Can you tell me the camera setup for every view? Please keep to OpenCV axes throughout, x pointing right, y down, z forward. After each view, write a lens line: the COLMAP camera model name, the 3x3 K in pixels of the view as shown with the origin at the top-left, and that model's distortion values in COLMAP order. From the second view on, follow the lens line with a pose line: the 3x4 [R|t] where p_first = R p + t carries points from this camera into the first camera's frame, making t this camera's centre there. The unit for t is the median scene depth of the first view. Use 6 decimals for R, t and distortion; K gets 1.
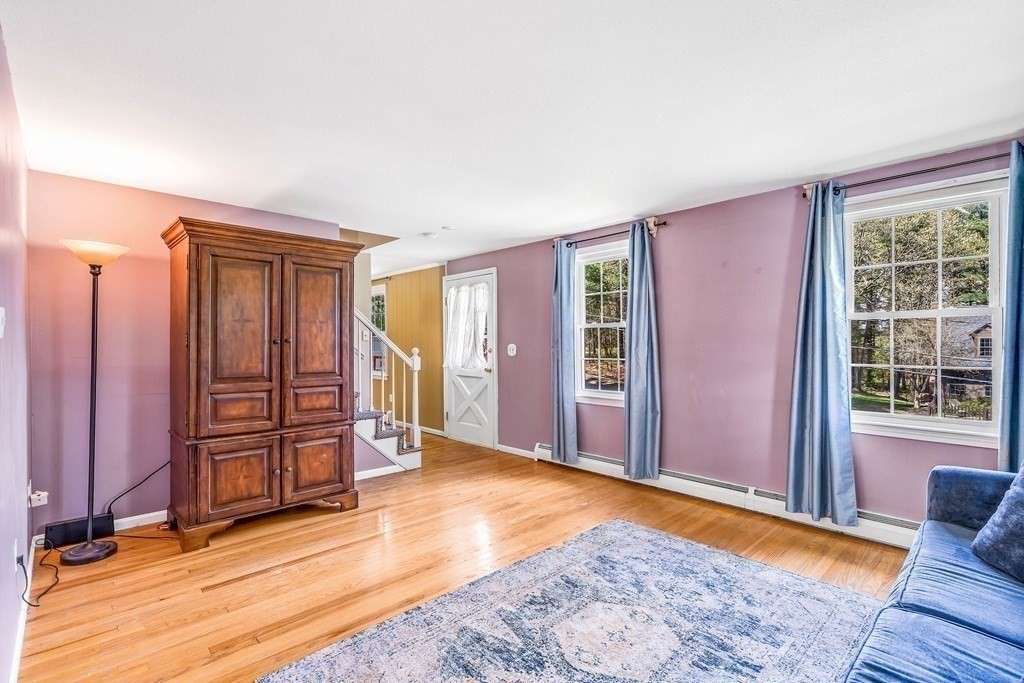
lens RADIAL K [[477.8, 0, 514.4], [0, 477.8, 333.8], [0, 0, 1]] dist [-0.003157, 0.000433]
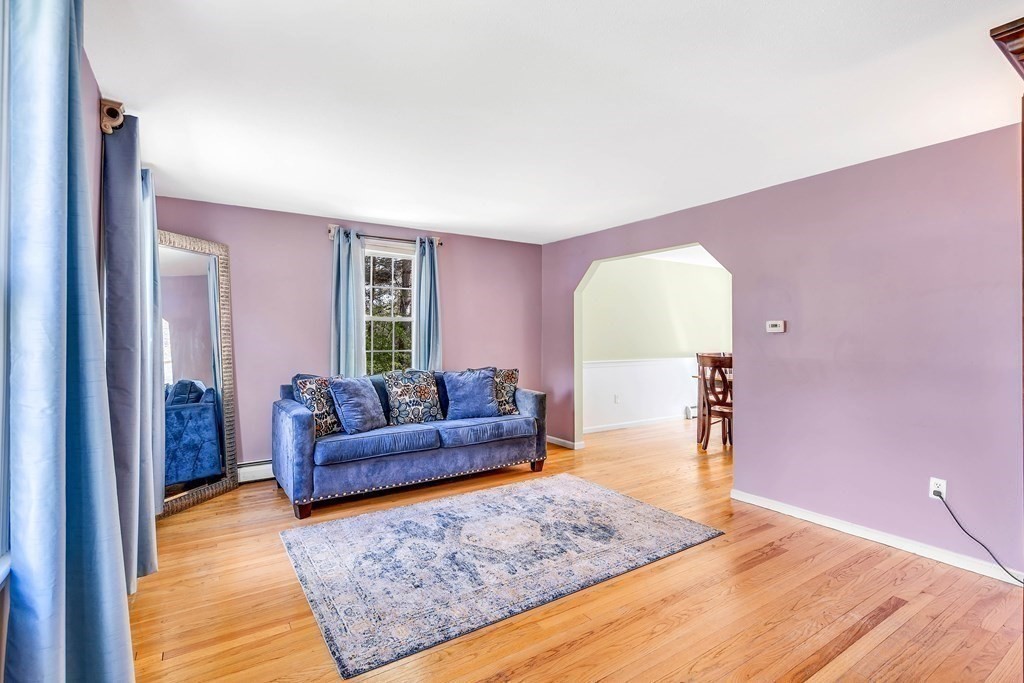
lens RADIAL K [[477.8, 0, 514.4], [0, 477.8, 333.8], [0, 0, 1]] dist [-0.003157, 0.000433]
pose [[-0.983533, -0.000013, 0.180730, -0.092385], [-0.003060, 0.999858, -0.016583, 0.042042], [-0.180704, -0.016863, -0.983393, 2.410475]]
